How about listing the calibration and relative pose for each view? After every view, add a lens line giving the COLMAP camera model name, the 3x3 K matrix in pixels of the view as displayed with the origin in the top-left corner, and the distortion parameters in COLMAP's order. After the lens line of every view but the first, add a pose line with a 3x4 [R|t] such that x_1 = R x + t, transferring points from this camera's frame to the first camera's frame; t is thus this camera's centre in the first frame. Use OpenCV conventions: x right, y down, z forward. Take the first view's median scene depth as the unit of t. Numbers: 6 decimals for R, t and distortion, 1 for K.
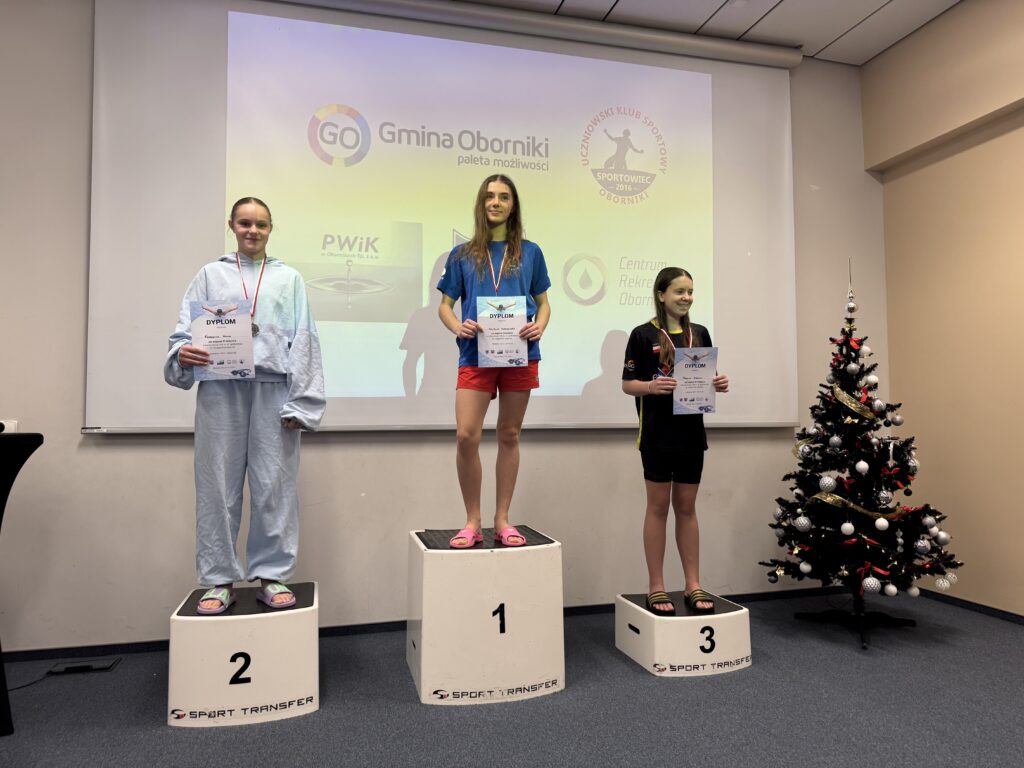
lens RADIAL K [[740.4, 0, 512.0], [0, 740.4, 384.0], [0, 0, 1]] dist [-0.002688, -0.005574]
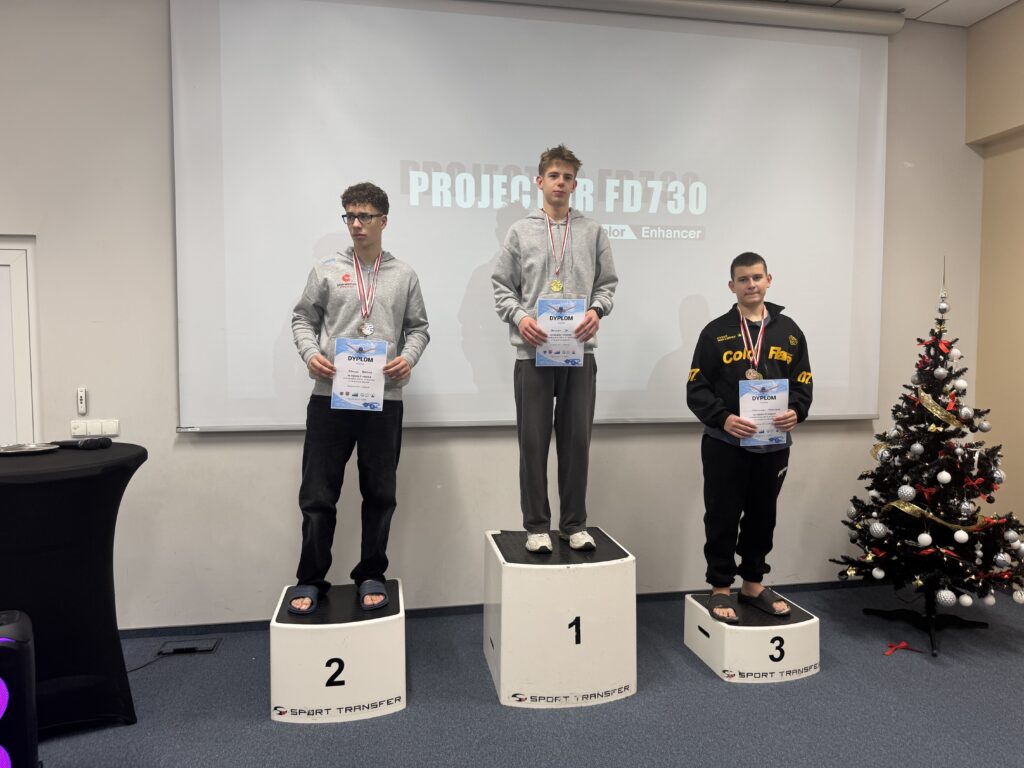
lens RADIAL K [[740.4, 0, 512.0], [0, 740.4, 384.0], [0, 0, 1]] dist [-0.002688, -0.005574]
pose [[0.997039, 0.012094, -0.075942, -0.025950], [-0.003663, 0.993904, 0.110186, -0.119664], [0.076811, -0.109582, 0.991005, -0.002459]]
